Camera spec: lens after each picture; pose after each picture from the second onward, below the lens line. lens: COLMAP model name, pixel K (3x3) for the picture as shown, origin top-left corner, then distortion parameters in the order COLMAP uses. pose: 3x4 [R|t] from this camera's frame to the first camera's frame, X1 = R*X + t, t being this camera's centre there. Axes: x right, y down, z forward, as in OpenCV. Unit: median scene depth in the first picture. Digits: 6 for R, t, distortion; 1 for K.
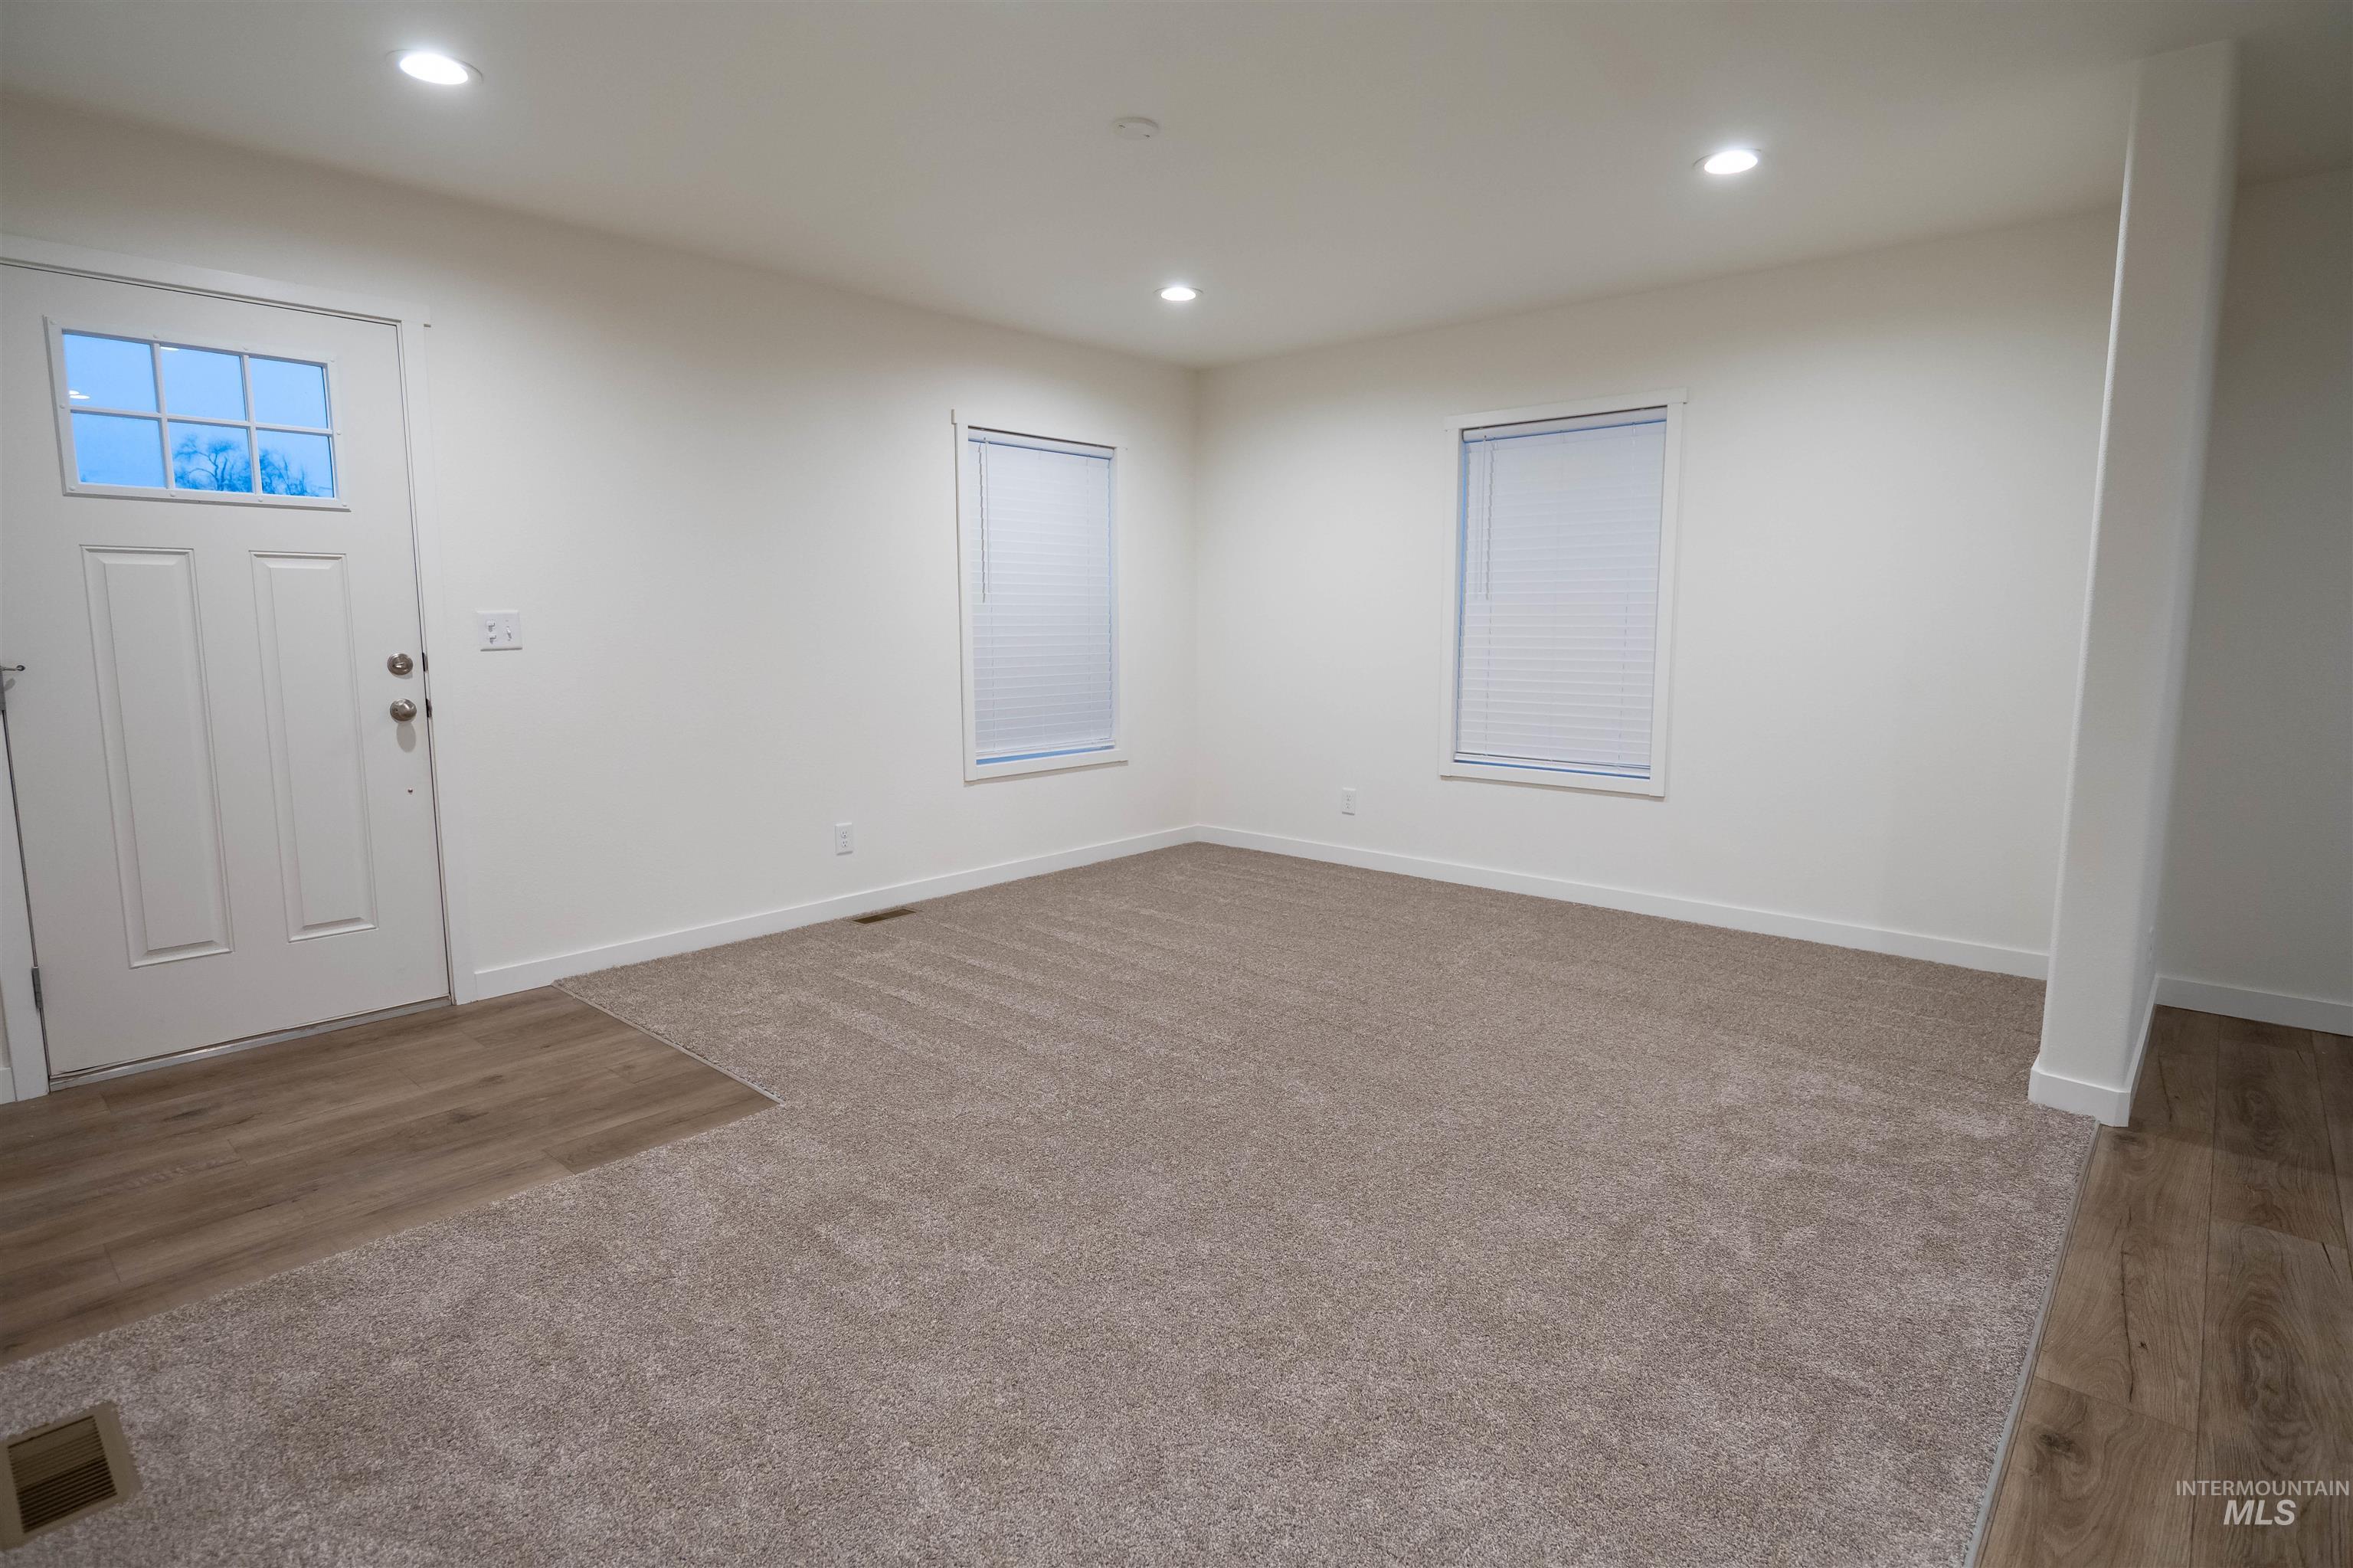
lens RADIAL K [[1203.2, 0, 1186.0], [0, 1203.2, 774.8], [0, 0, 1]] dist [-0.009965, 0.003238]
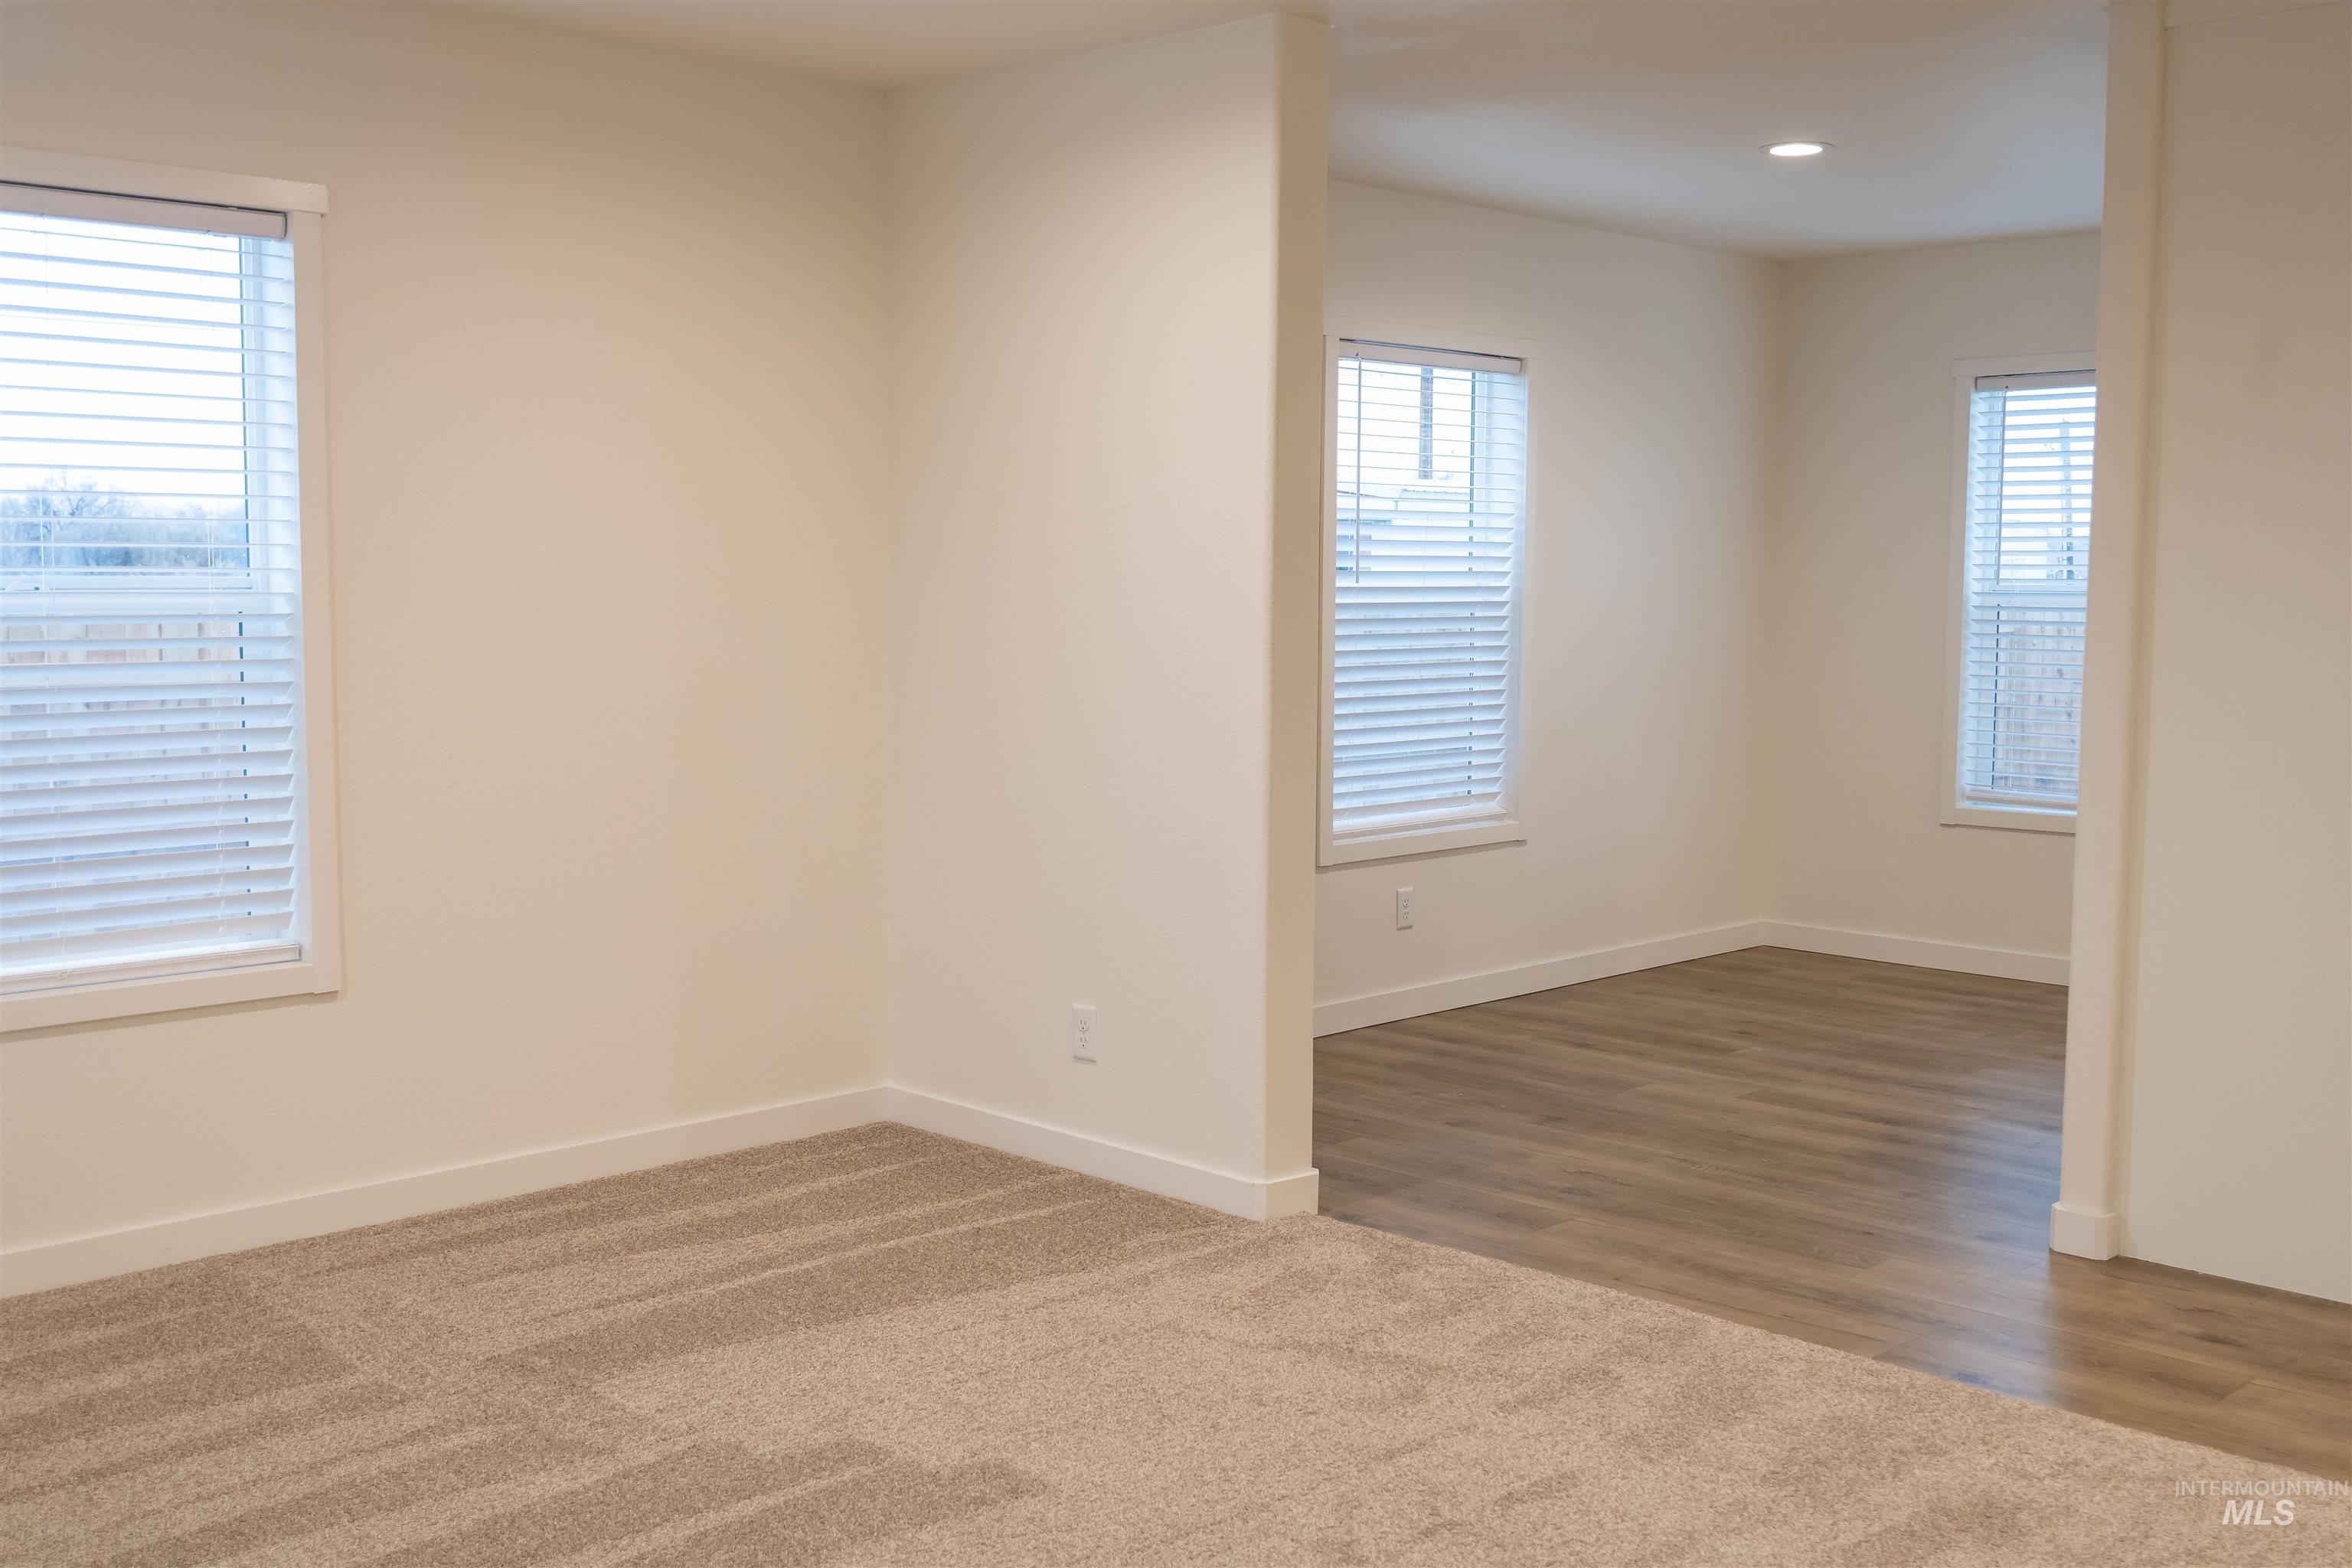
lens RADIAL K [[2333.8, 0, 1197.8], [0, 2333.8, 778.8], [0, 0, 1]] dist [-0.015780, -0.002577]
pose [[0.042617, -0.088943, 0.995125, -0.720939], [0.123378, 0.988874, 0.083101, -0.138570], [-0.991444, 0.119235, 0.053117, 0.768740]]
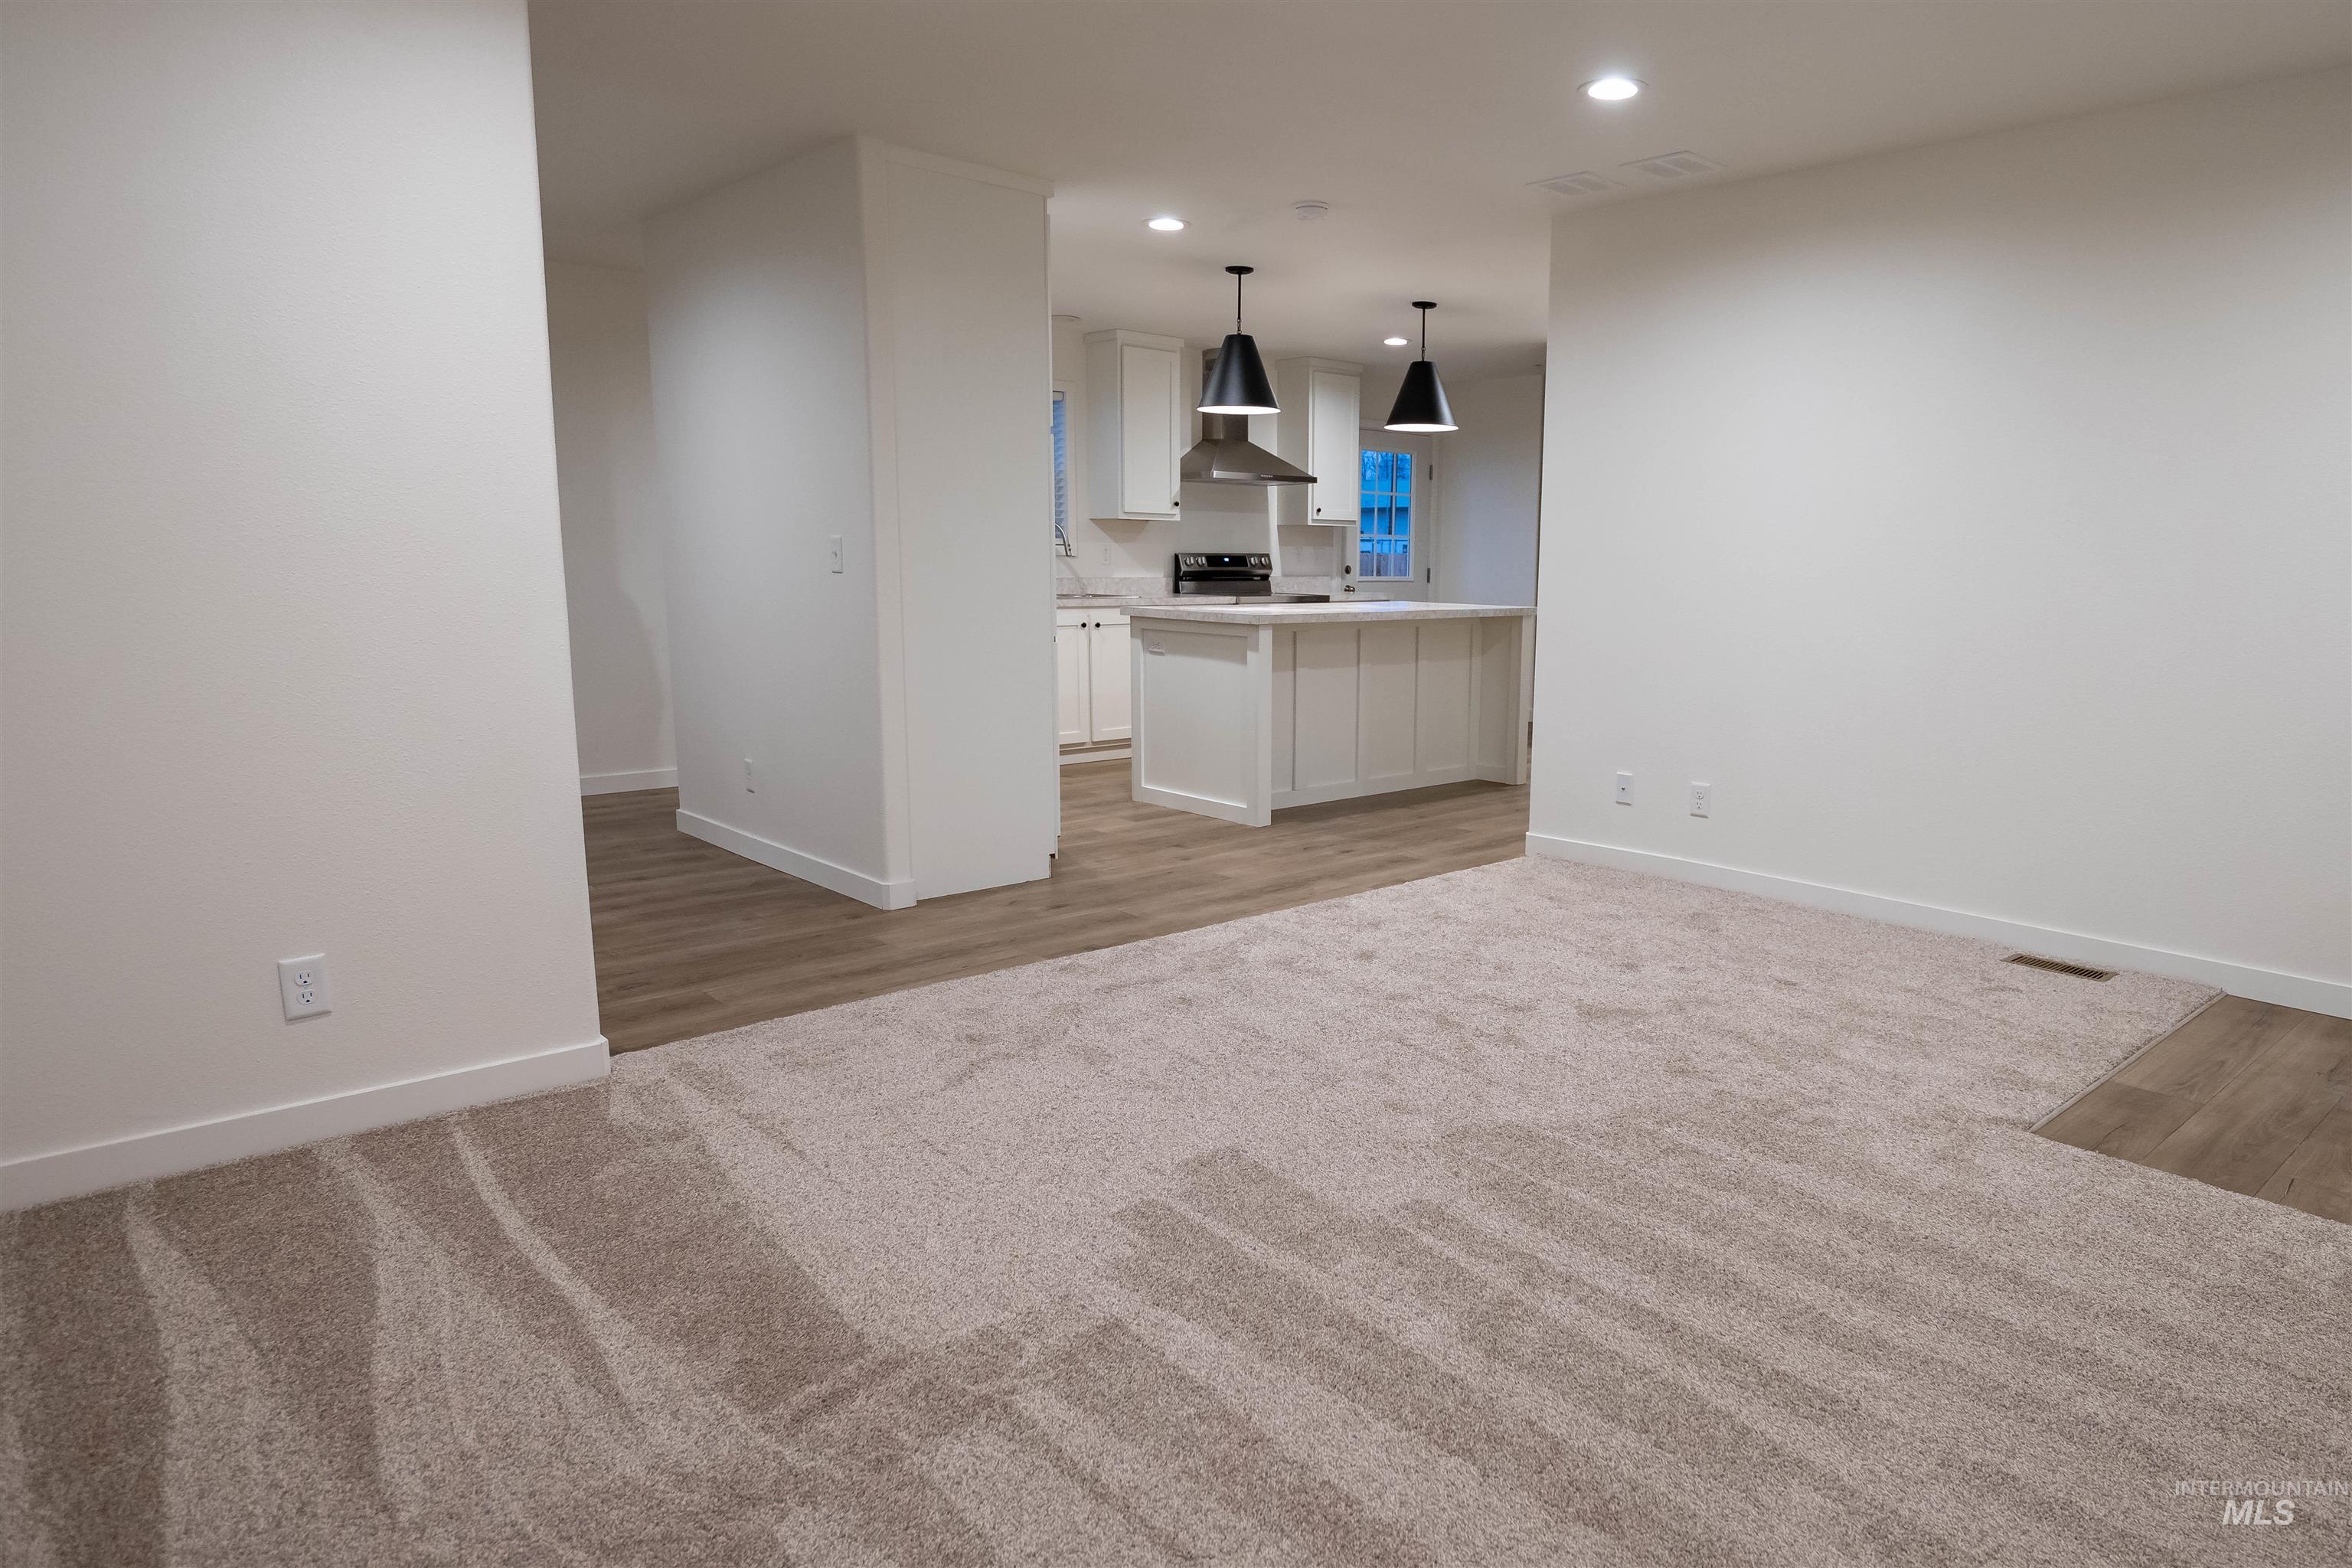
lens RADIAL K [[1434.4, 0, 1343.5], [0, 1434.4, 797.1], [0, 0, 1]] dist [-0.005949, 0.000815]
pose [[-0.997835, -0.025776, 0.060497, 0.080131], [-0.006731, 0.955176, 0.295961, -0.208997], [-0.065414, 0.294914, -0.953282, 1.615348]]
